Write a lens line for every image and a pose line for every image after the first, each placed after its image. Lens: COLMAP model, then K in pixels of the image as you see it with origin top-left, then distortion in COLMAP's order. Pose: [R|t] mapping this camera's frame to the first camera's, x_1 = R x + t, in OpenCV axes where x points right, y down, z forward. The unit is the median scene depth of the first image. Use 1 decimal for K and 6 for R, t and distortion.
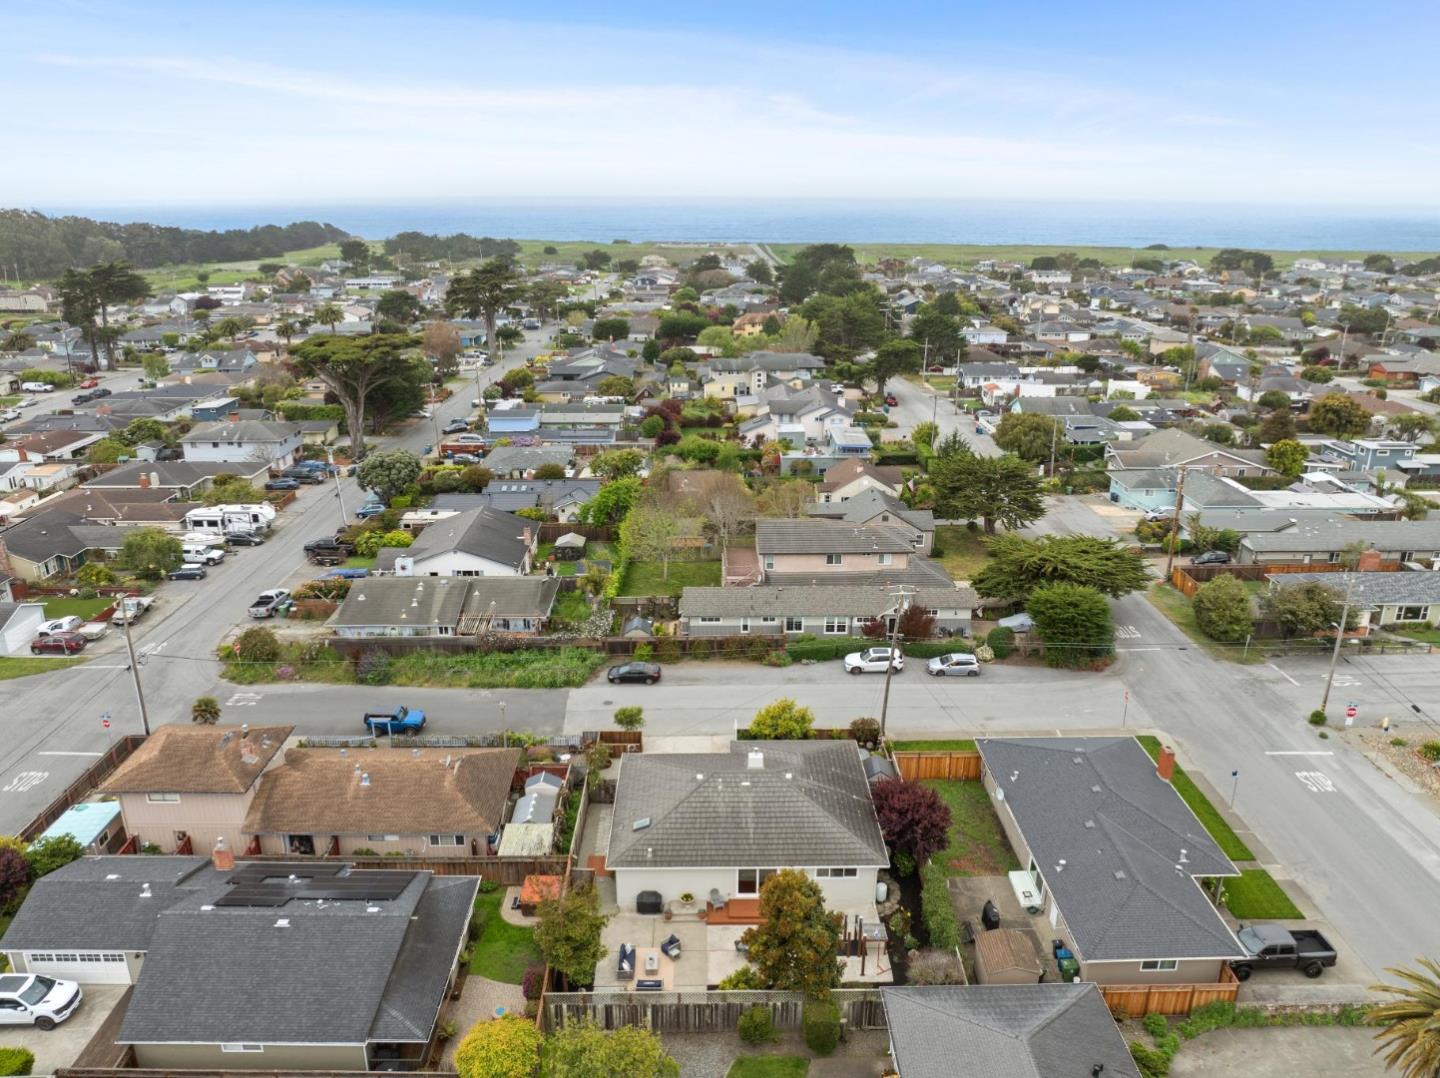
lens RADIAL K [[1012.3, 0, 720.0], [0, 1012.3, 539.0], [0, 0, 1]] dist [-0.035058, 0.002293]
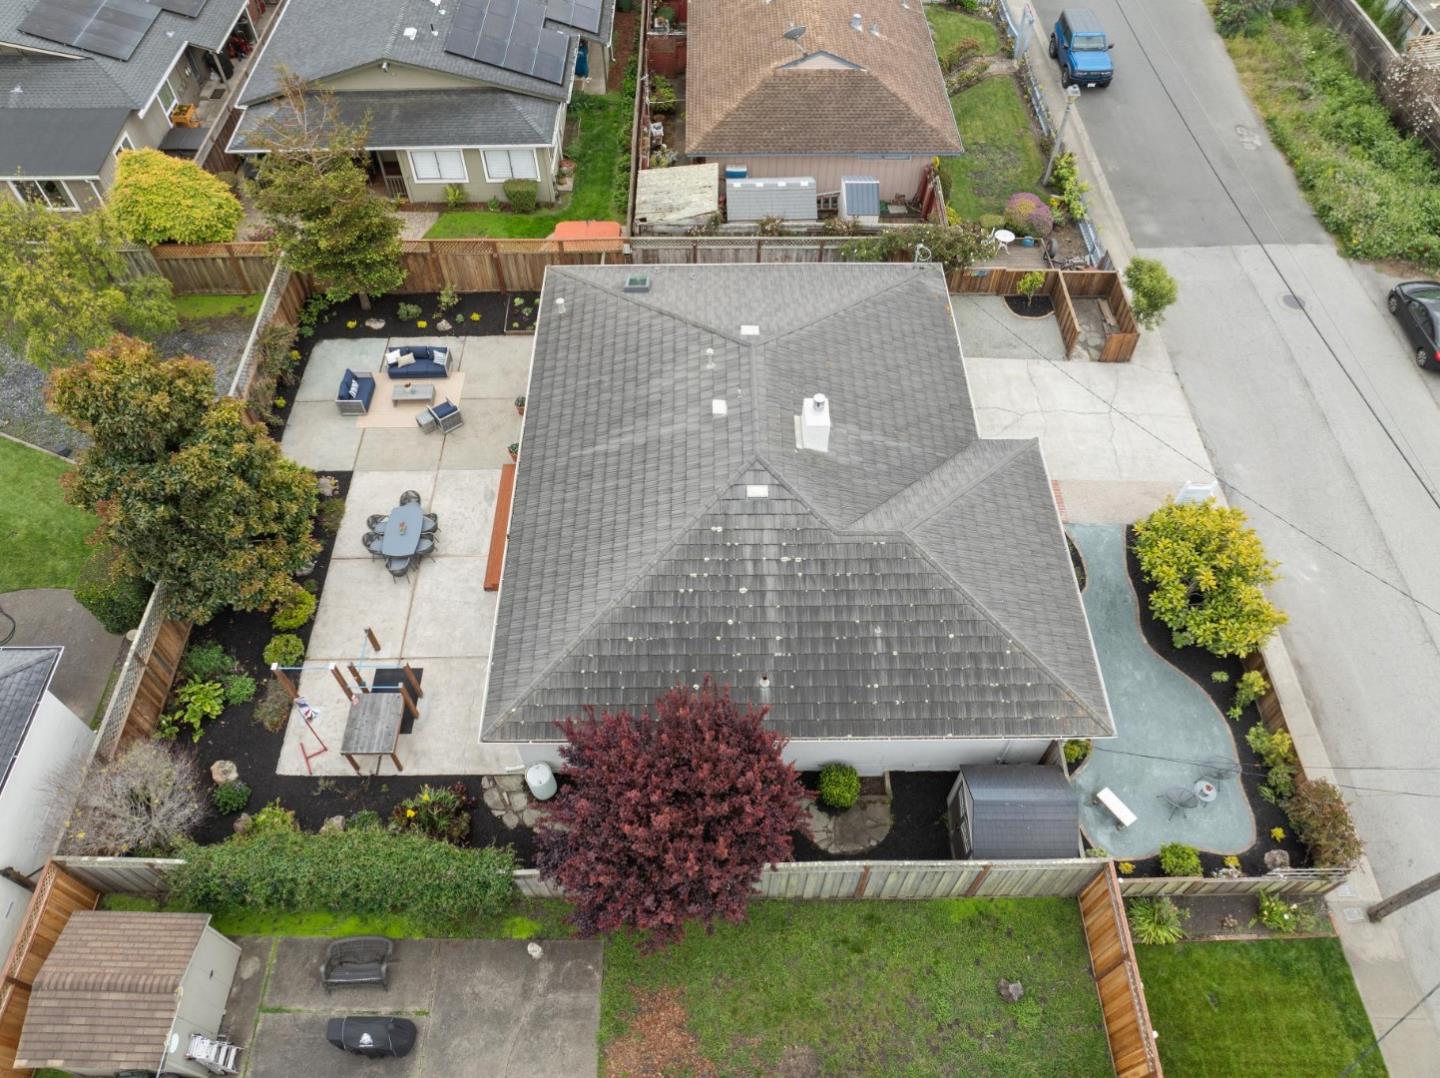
lens RADIAL K [[1012.3, 0, 720.0], [0, 1012.3, 539.0], [0, 0, 1]] dist [-0.035058, 0.002293]
pose [[-0.005174, 0.801830, -0.597530, 0.192650], [-0.326720, 0.563389, 0.758845, -0.023089], [0.945107, 0.199151, 0.259059, 0.552606]]
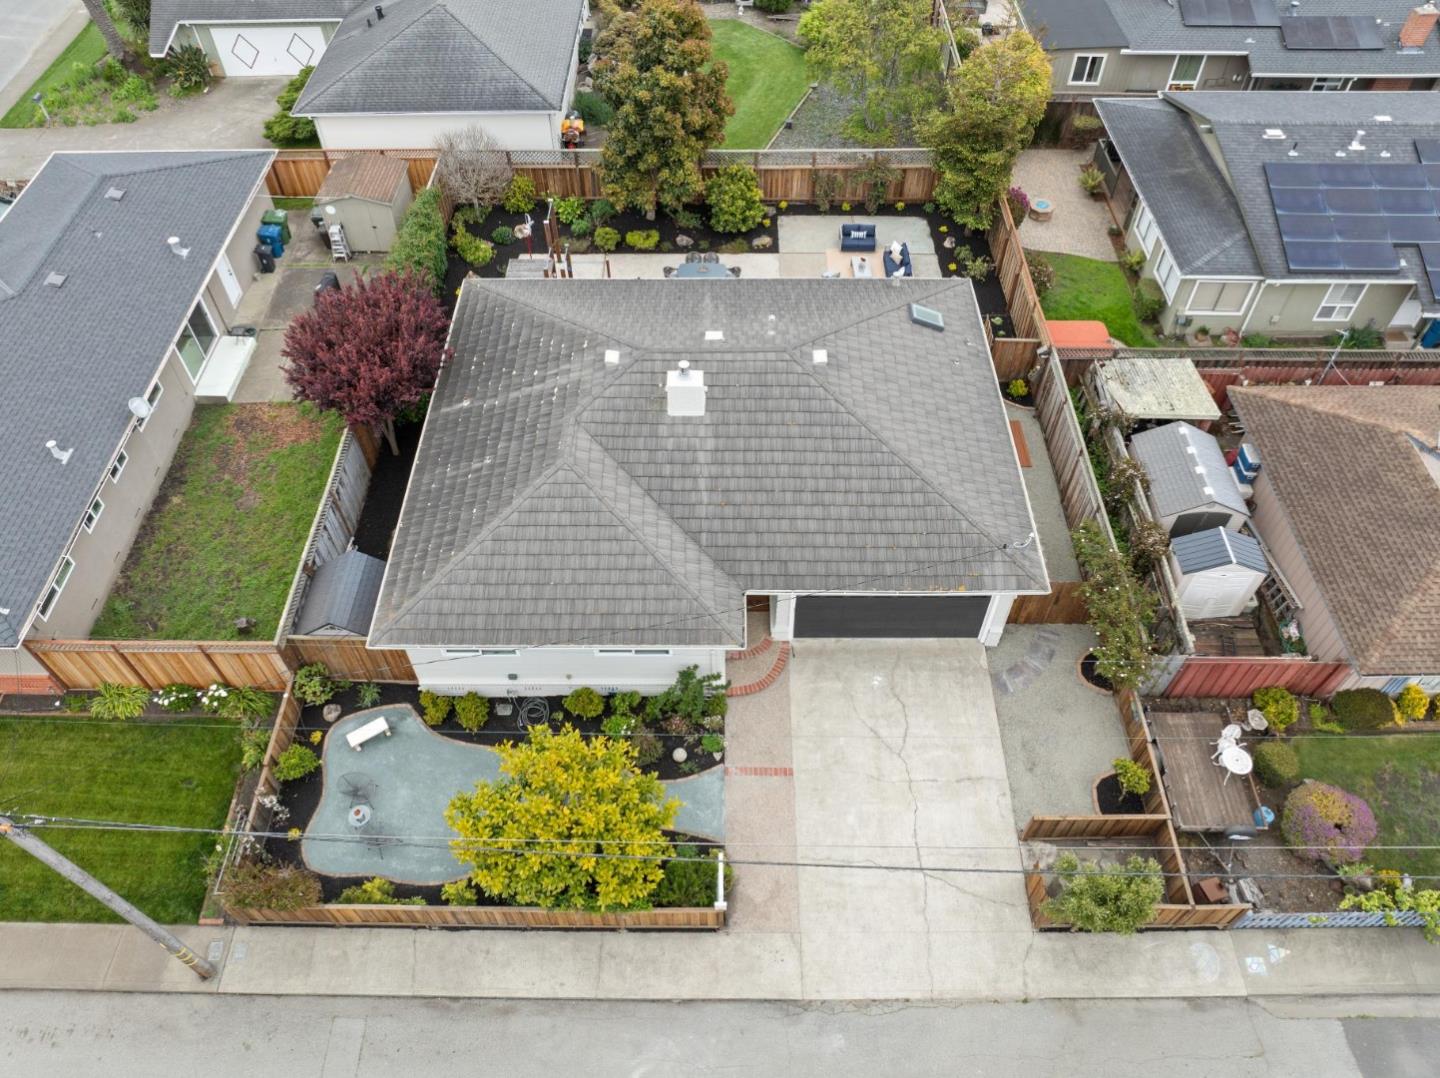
lens RADIAL K [[1012.3, 0, 720.0], [0, 1012.3, 539.0], [0, 0, 1]] dist [-0.035058, 0.002293]
pose [[-0.999855, -0.014864, 0.008268, 0.022748], [0.002626, 0.345353, 0.938469, -0.083313], [-0.016804, 0.938355, -0.345264, 0.743755]]
